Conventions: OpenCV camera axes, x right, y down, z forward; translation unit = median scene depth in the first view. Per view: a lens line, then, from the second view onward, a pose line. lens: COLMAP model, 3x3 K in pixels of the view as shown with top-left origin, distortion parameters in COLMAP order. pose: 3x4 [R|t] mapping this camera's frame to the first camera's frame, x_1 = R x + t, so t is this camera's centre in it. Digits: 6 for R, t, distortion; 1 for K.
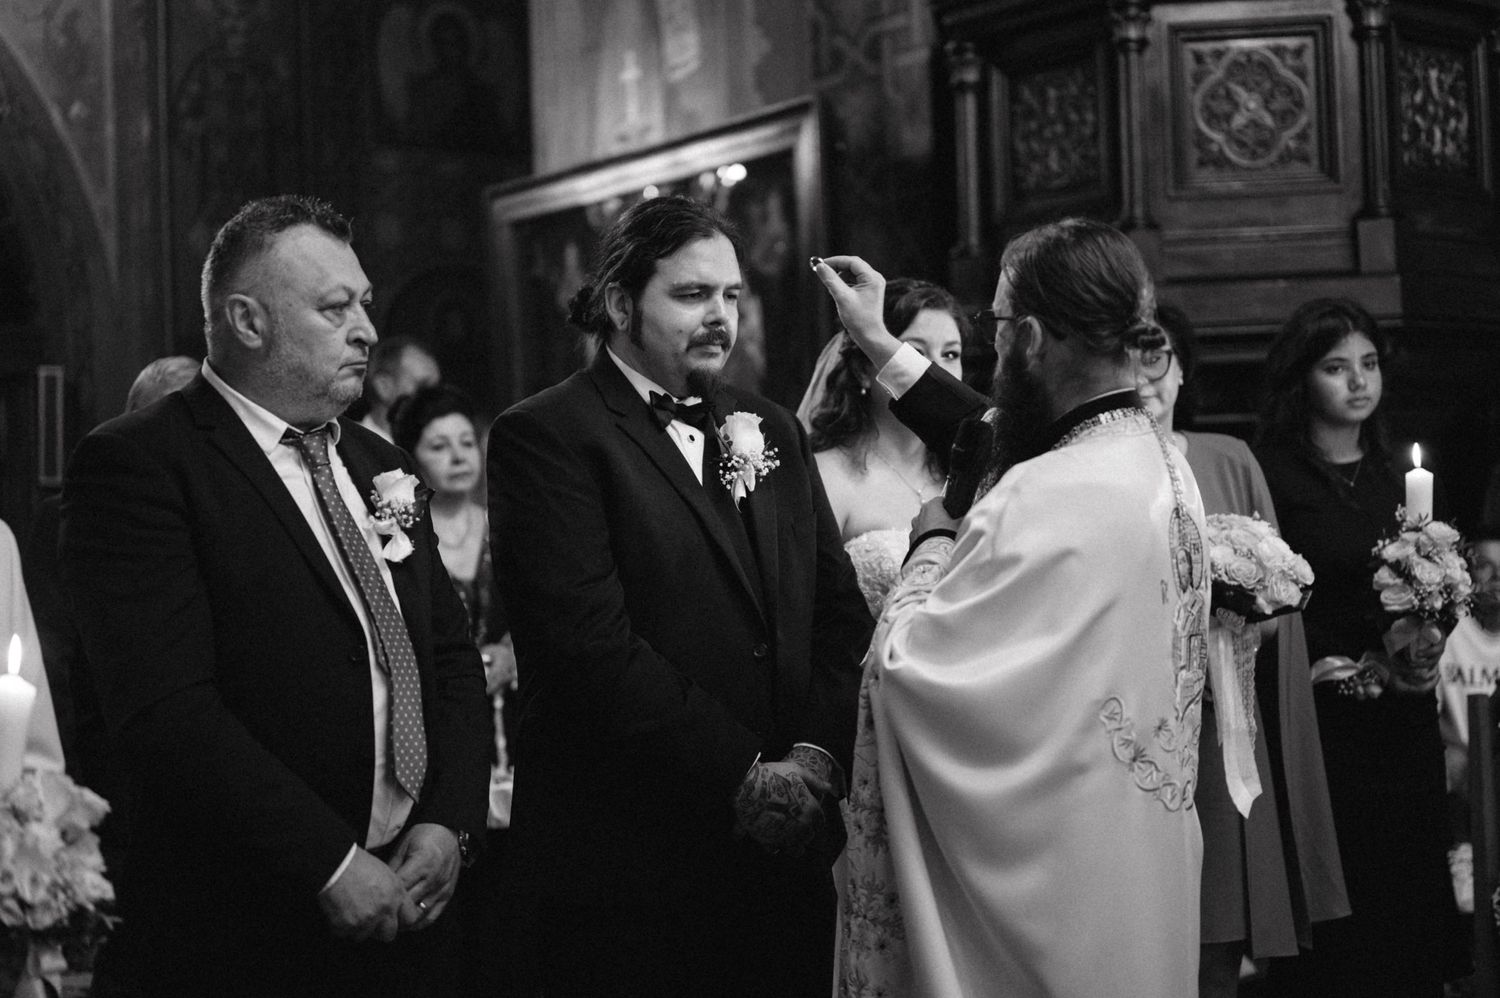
lens RADIAL K [[2116.5, 0, 750.0], [0, 2116.5, 499.0], [0, 0, 1]] dist [-0.020569, 0.026136]
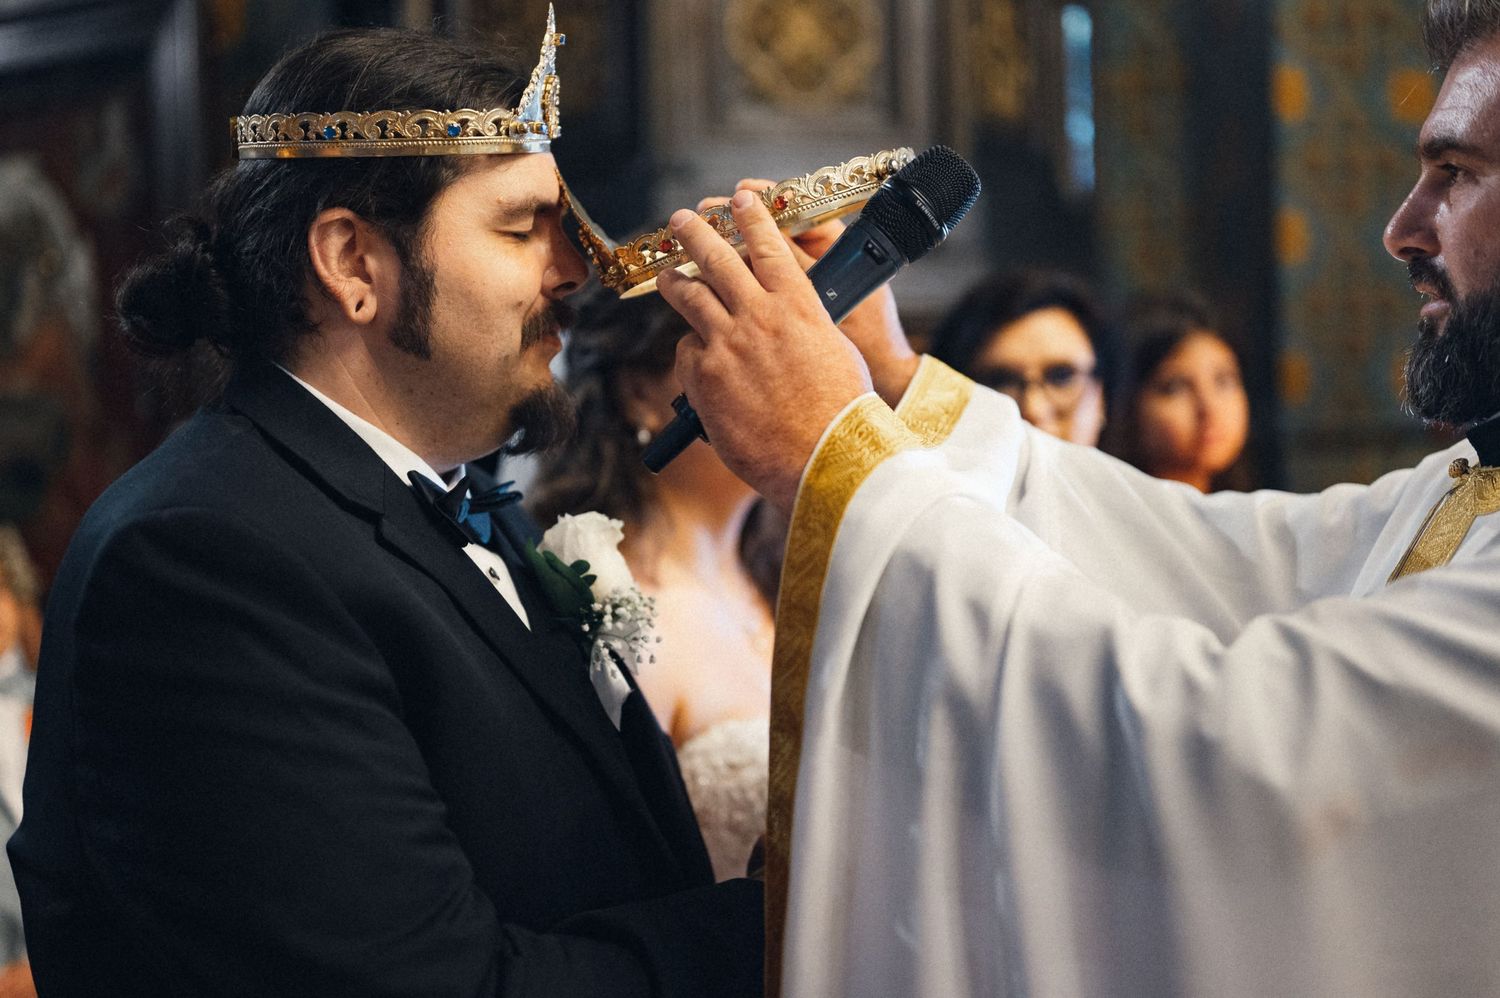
lens RADIAL K [[2116.5, 0, 750.0], [0, 2116.5, 499.0], [0, 0, 1]] dist [-0.020569, 0.026136]
pose [[0.926562, -0.003463, 0.376126, -0.069984], [-0.002597, 0.999875, 0.015602, -0.025199], [-0.376133, -0.015433, 0.926437, 0.287174]]
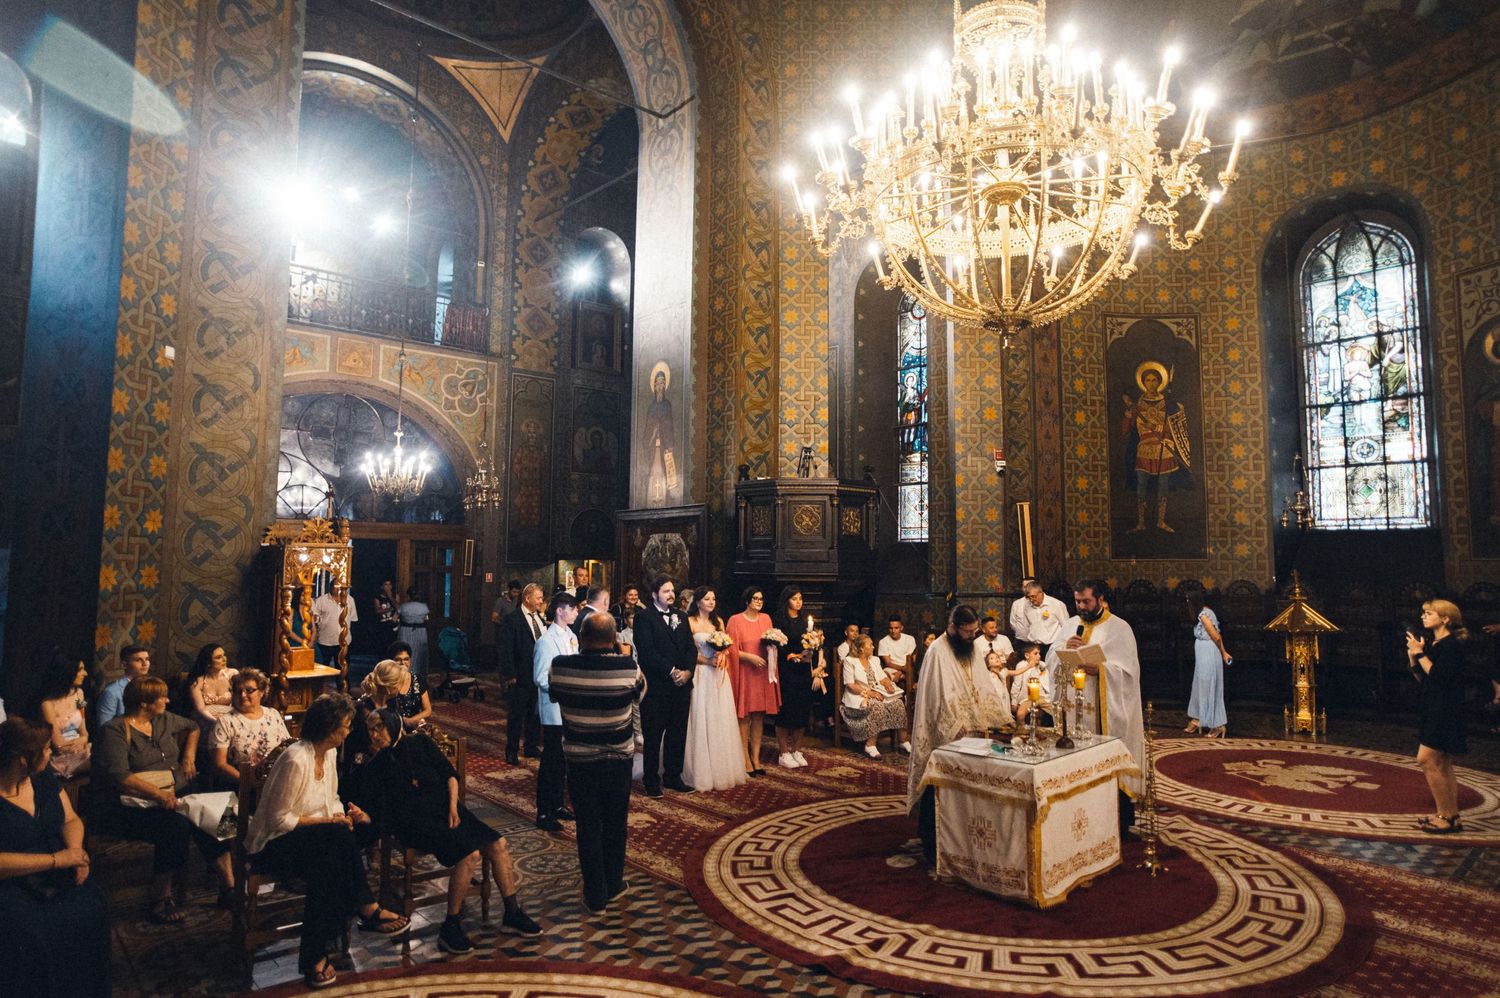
lens RADIAL K [[872.2, 0, 750.0], [0, 872.2, 499.0], [0, 0, 1]] dist [-0.064108, -0.000339]
pose [[0.996170, 0.049962, 0.071751, -0.004308], [-0.044547, 0.996174, -0.075182, -0.089788], [-0.075232, 0.071697, 0.994585, -0.726807]]
